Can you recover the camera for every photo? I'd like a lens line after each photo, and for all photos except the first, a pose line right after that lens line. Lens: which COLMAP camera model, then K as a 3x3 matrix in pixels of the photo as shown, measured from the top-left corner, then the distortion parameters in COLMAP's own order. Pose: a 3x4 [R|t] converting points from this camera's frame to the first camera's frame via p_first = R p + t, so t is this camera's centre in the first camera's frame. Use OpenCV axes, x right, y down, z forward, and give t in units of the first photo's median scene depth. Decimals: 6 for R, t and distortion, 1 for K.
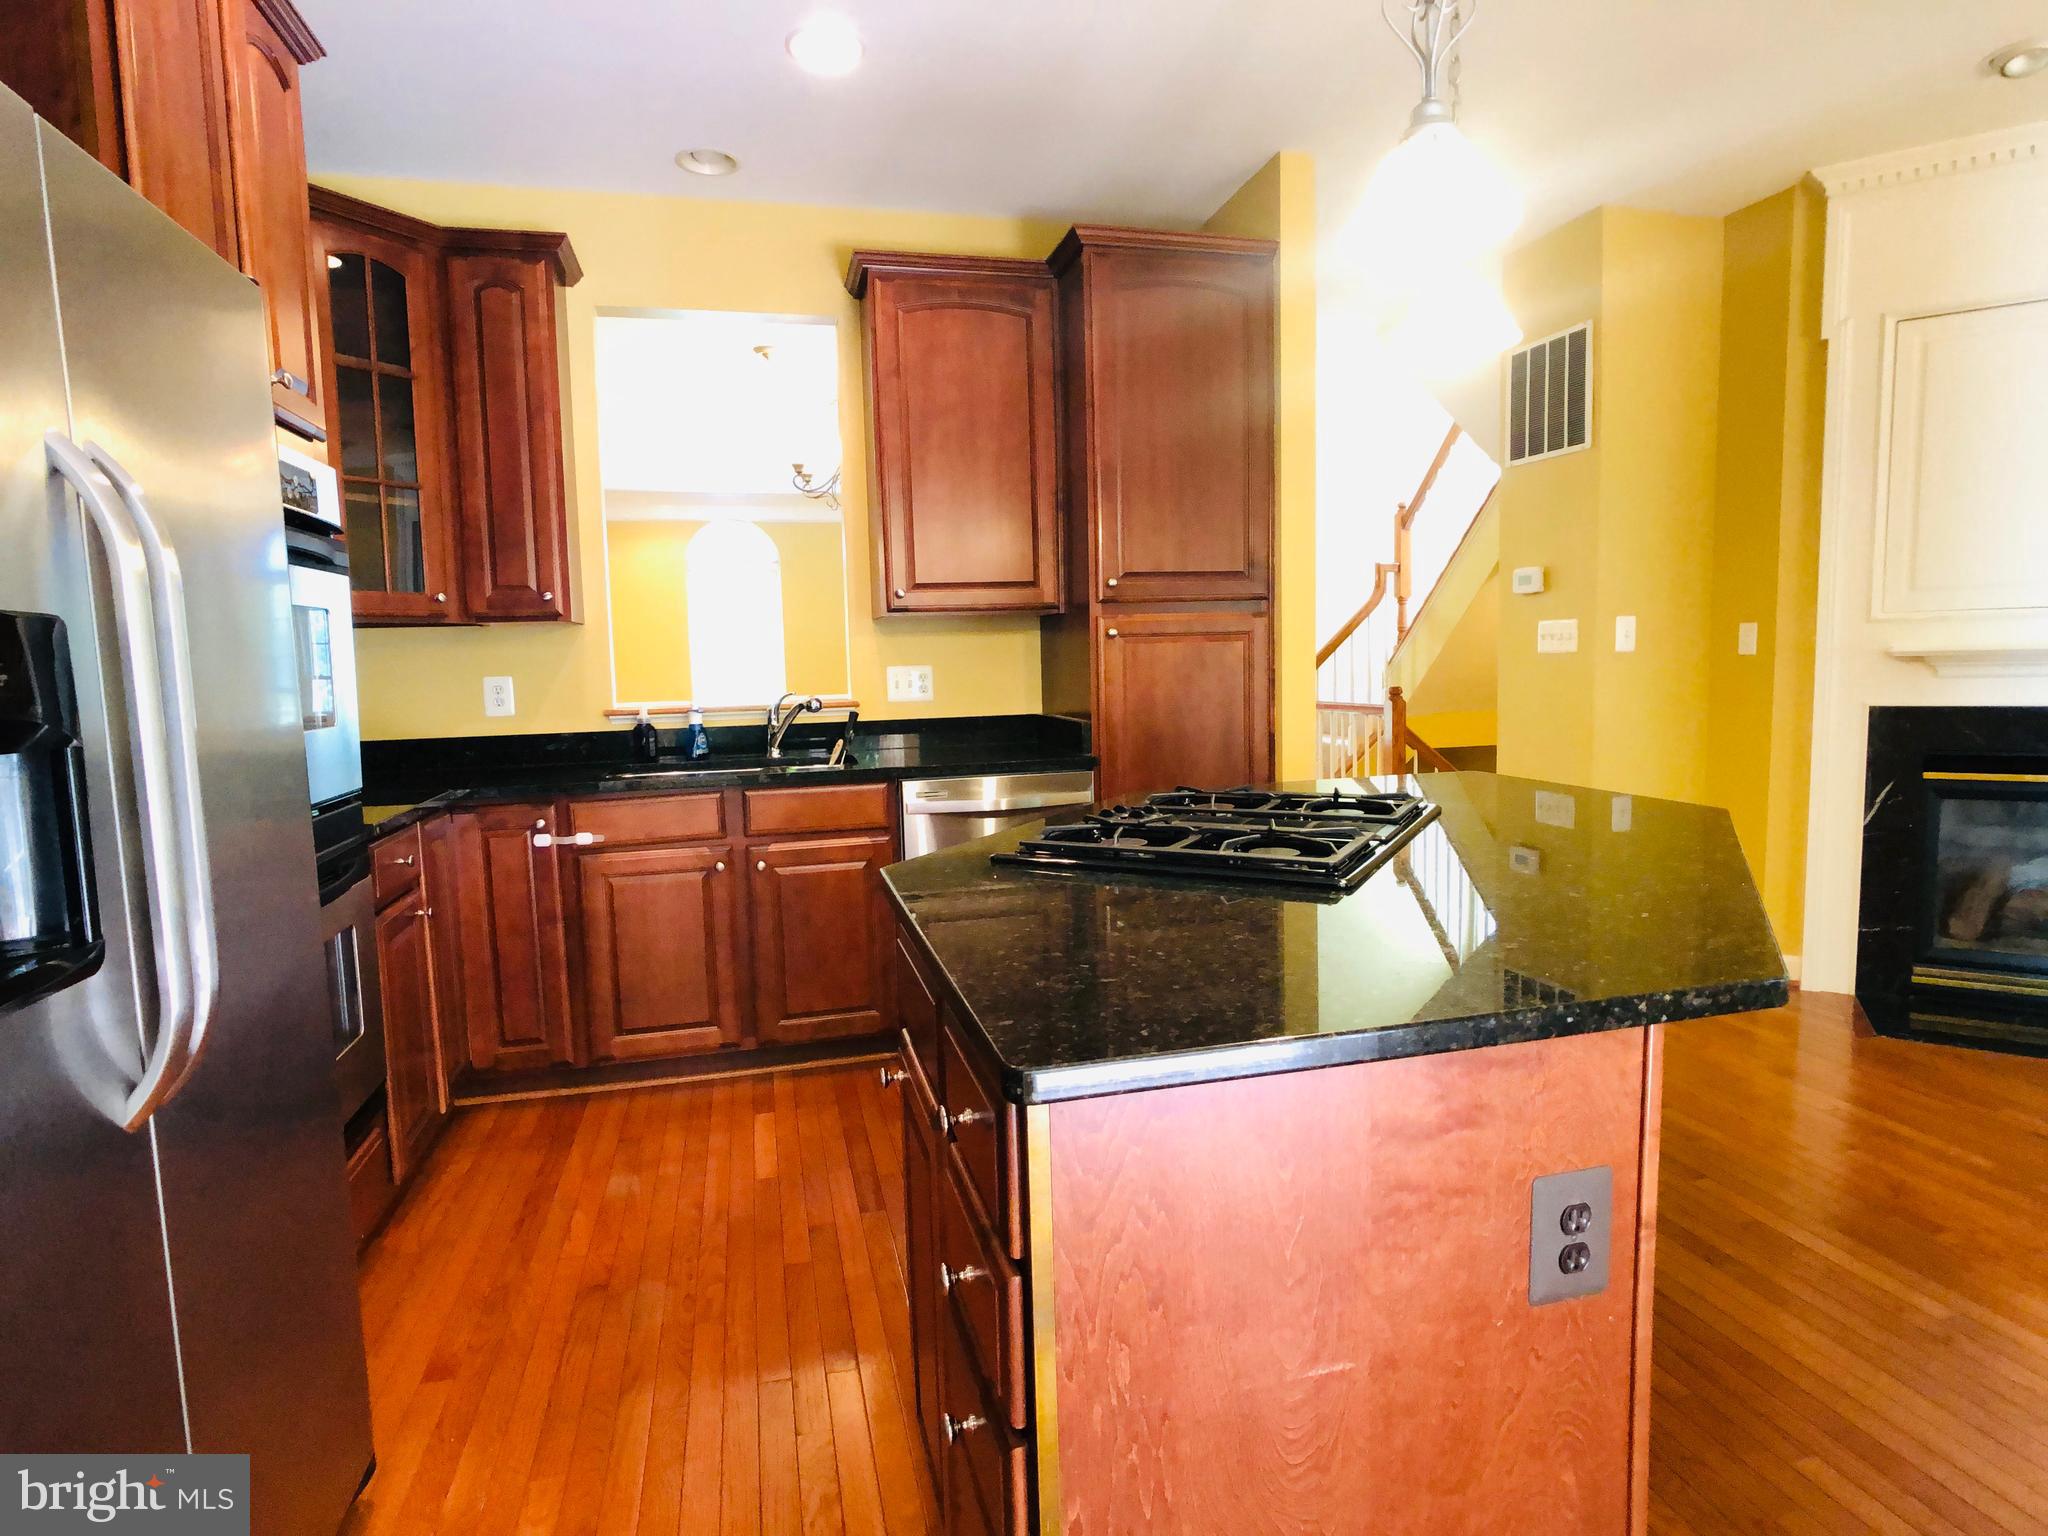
lens RADIAL K [[1087.1, 0, 1026.7], [0, 1087.1, 752.3], [0, 0, 1]] dist [-0.021717, 0.009491]
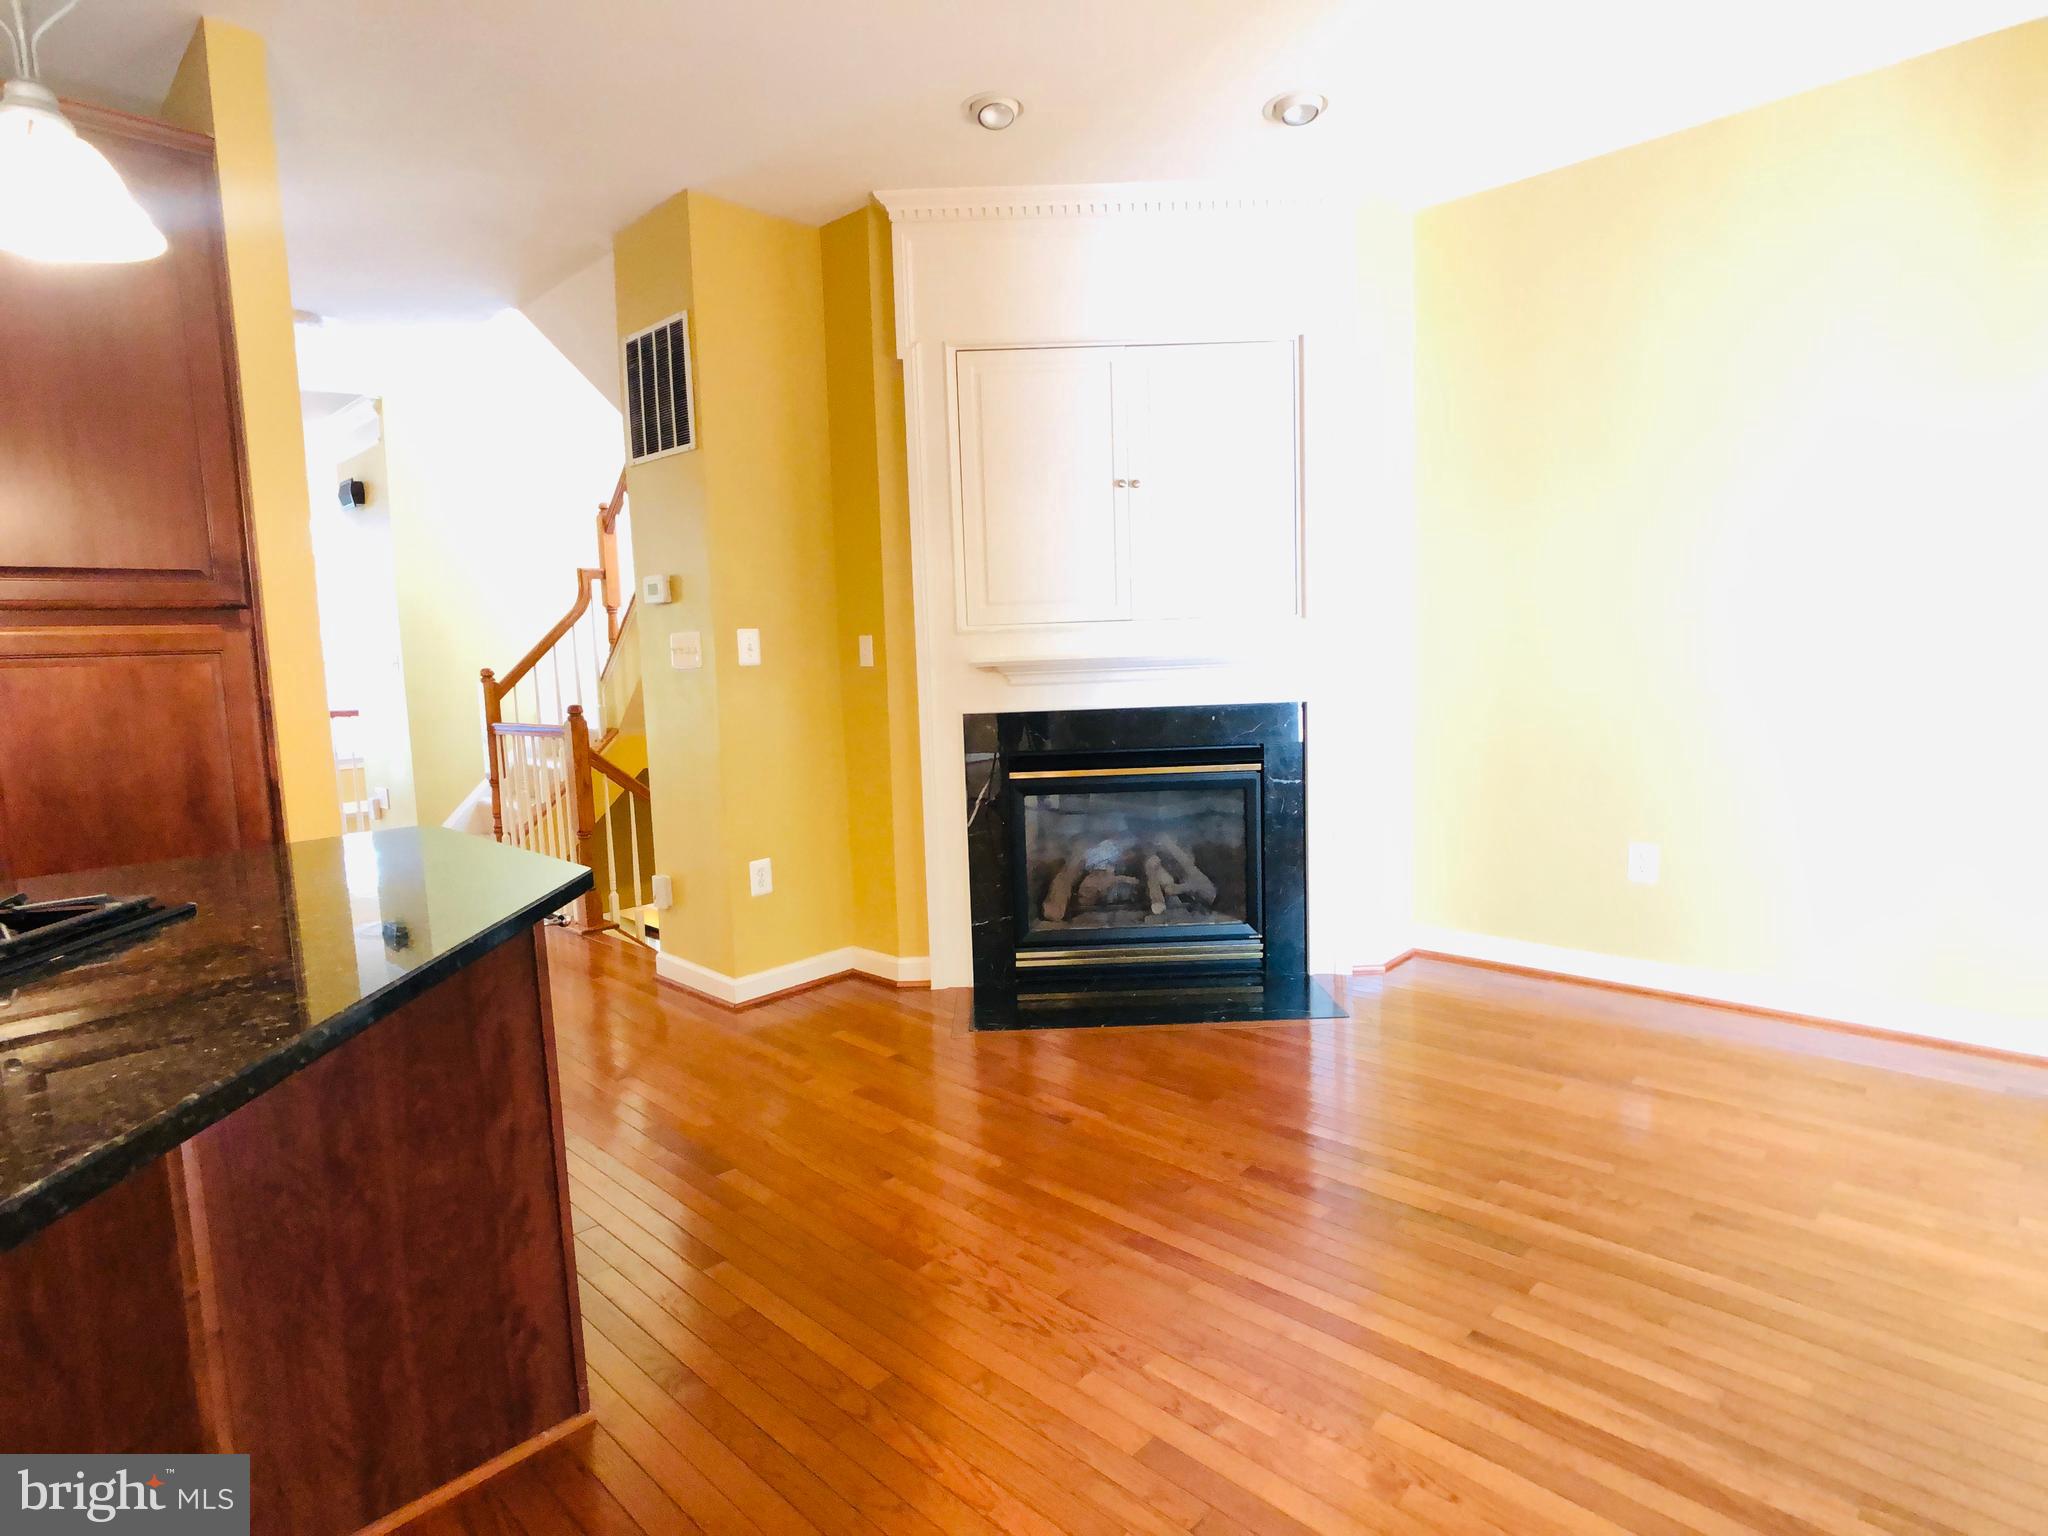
lens RADIAL K [[1087.1, 0, 1026.7], [0, 1087.1, 752.3], [0, 0, 1]] dist [-0.021717, 0.009491]
pose [[0.844367, -0.057685, 0.532651, 0.264662], [0.061567, 0.998048, 0.010490, -0.012736], [-0.532216, 0.023936, 0.846270, 0.065107]]
